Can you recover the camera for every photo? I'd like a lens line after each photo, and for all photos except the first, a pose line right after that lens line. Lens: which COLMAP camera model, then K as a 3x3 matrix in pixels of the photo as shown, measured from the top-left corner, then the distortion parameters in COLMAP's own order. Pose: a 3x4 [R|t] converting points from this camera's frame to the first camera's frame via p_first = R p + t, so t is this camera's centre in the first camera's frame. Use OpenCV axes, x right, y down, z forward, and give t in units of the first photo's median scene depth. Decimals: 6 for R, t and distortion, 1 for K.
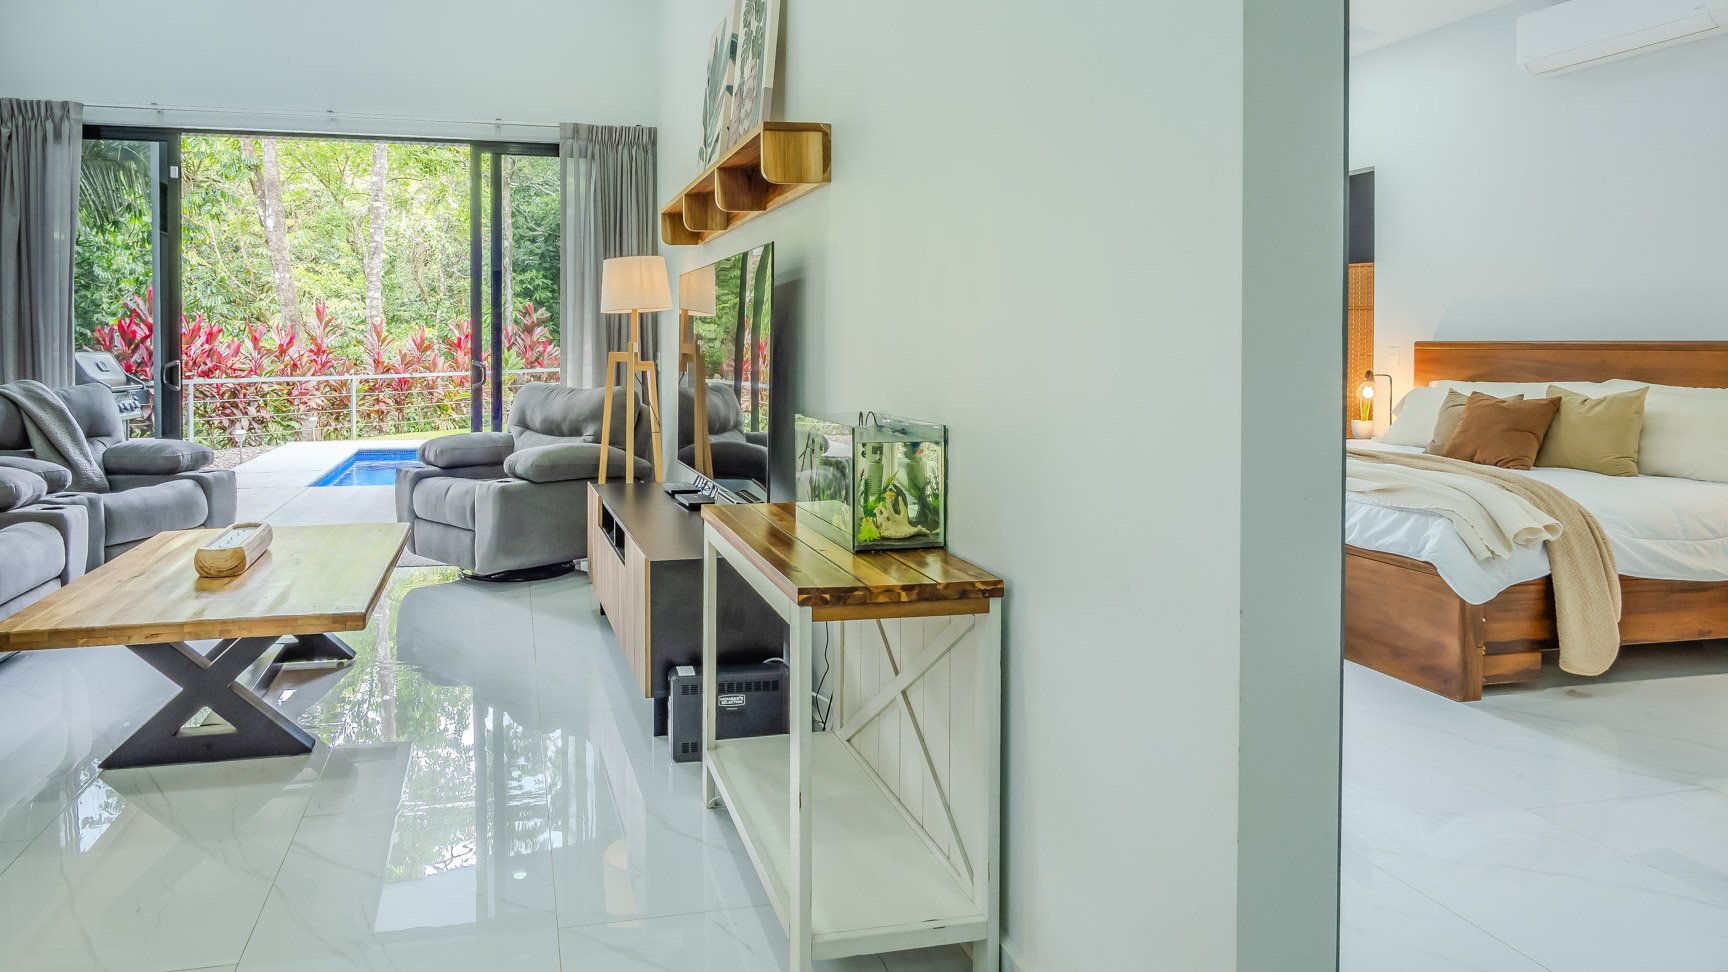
lens RADIAL K [[1002.8, 0, 706.1], [0, 1002.8, 352.7], [0, 0, 1]] dist [-0.005374, -0.001726]
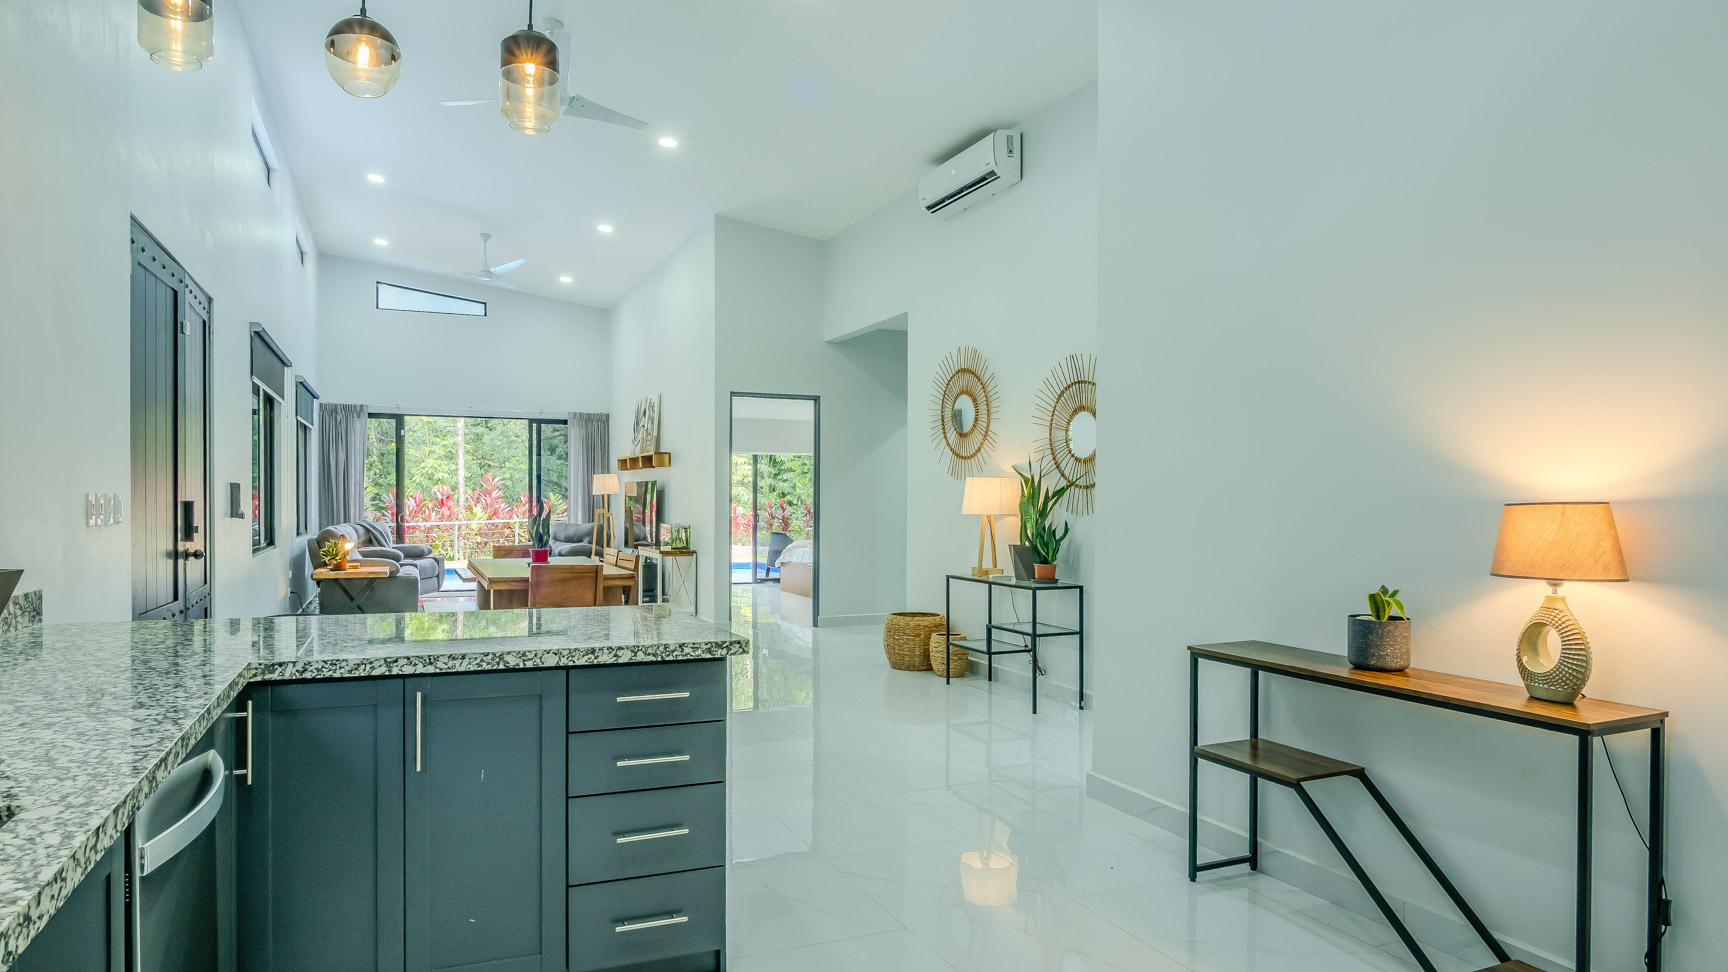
lens RADIAL K [[1005.9, 0, 770.5], [0, 1005.9, 513.3], [0, 0, 1]] dist [-0.004588, -0.000217]
pose [[0.985719, -0.000581, 0.168395, -0.085023], [-0.000352, 0.999985, 0.005510, -0.004237], [-0.168396, -0.005491, 0.985704, -1.618155]]
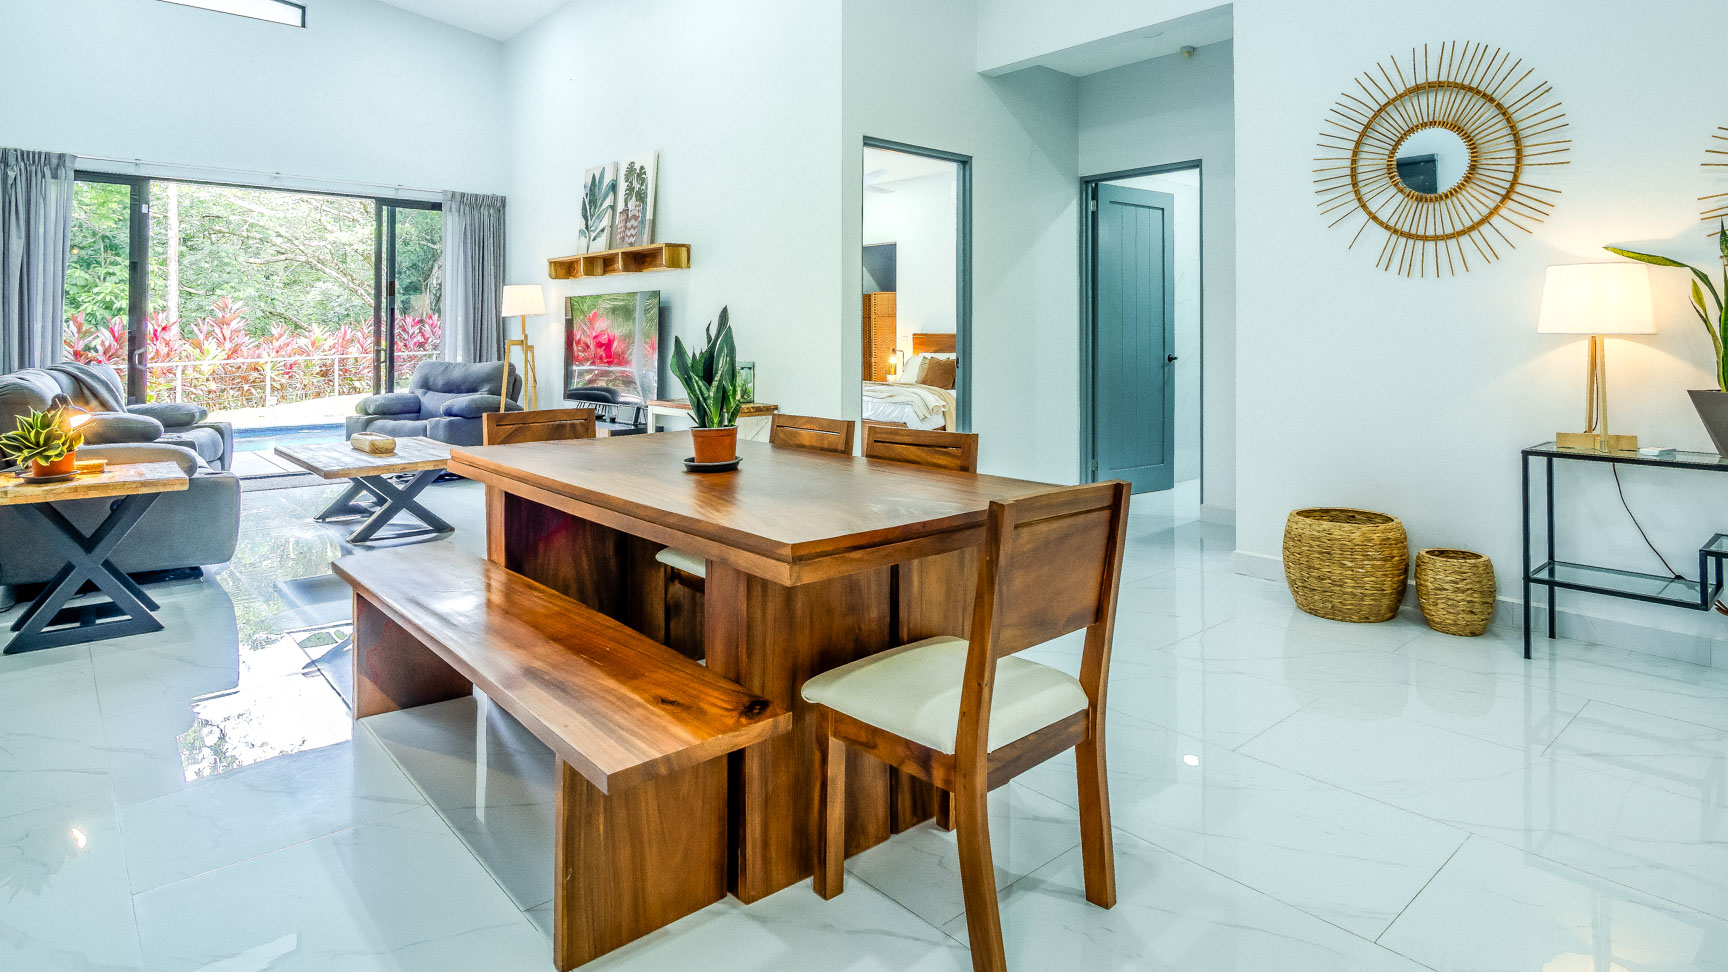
lens RADIAL K [[965.2, 0, 861.9], [0, 965.2, 315.9], [0, 0, 1]] dist [-0.013051, 0.000825]
pose [[0.865065, 0.008953, 0.501580, -0.372828], [0.005551, 0.999609, -0.027416, 0.006761], [-0.501629, 0.026501, 0.864677, -0.666306]]
